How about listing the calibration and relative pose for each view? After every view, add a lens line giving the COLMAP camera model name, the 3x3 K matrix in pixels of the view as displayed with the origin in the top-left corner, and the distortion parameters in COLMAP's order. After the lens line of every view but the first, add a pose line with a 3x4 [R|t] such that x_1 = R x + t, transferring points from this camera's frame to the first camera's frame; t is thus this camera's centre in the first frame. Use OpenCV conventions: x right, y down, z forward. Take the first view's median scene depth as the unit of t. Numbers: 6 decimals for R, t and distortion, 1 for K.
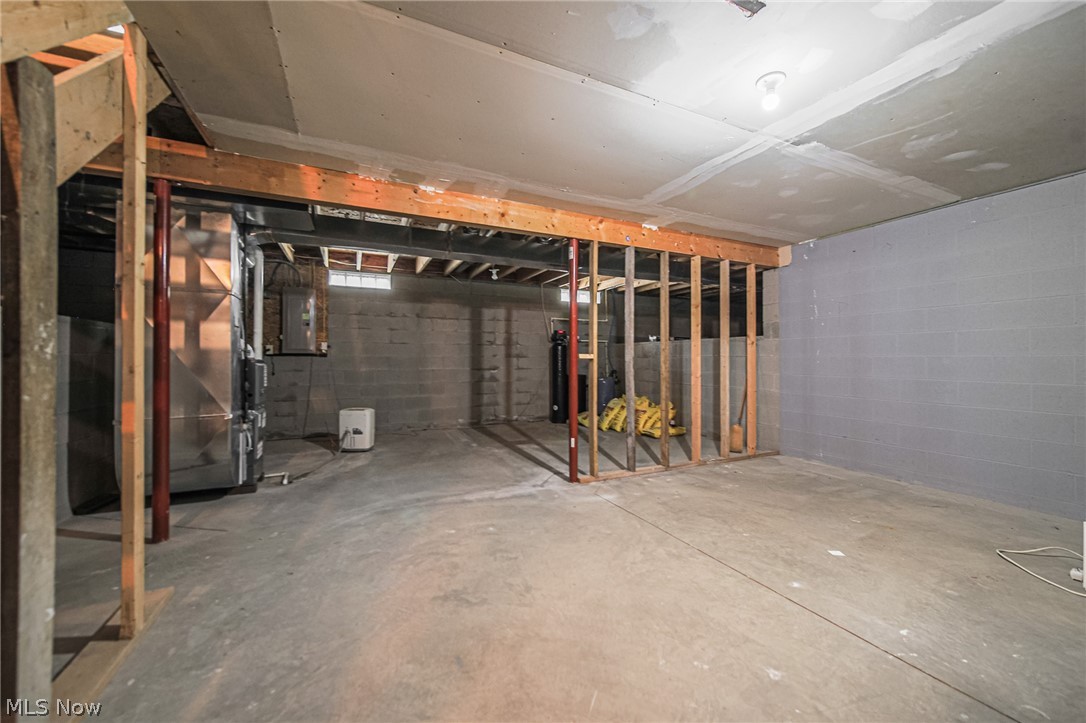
lens RADIAL K [[420.7, 0, 546.3], [0, 420.7, 357.2], [0, 0, 1]] dist [0.000123, -0.000024]
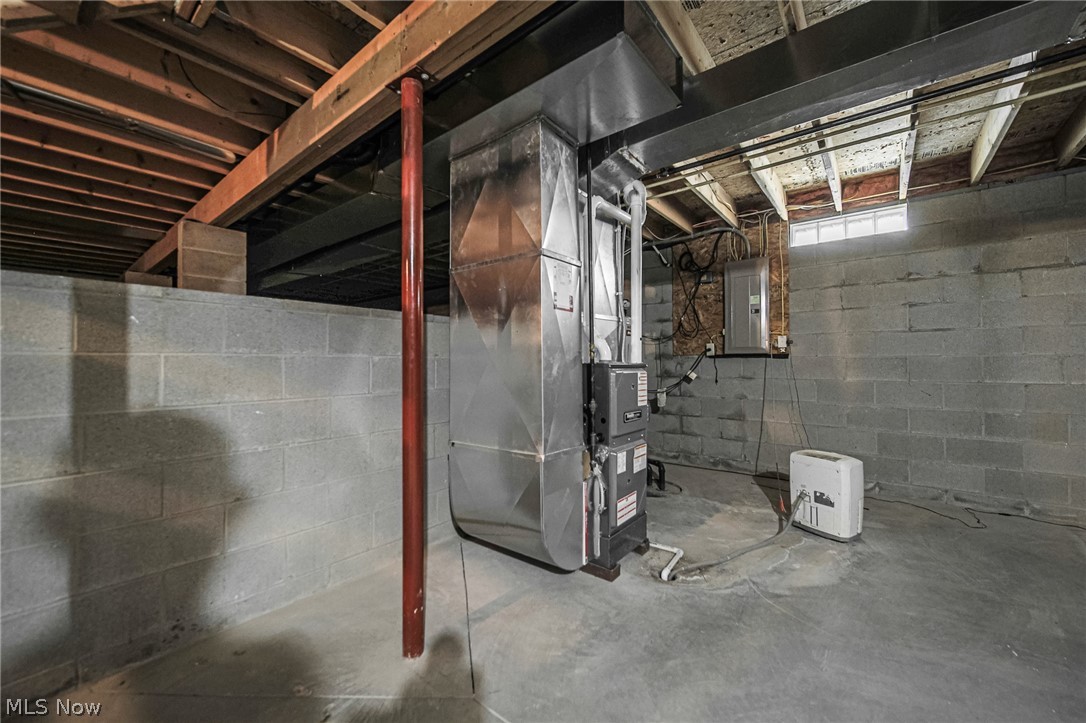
lens RADIAL K [[420.7, 0, 545.0], [0, 420.7, 355.9], [0, 0, 1]] dist [0.000123, -0.000024]
pose [[0.449016, -0.015755, -0.893385, -0.111657], [0.007654, 0.999876, -0.013786, 0.001835], [0.893491, -0.000648, 0.449080, 0.382471]]
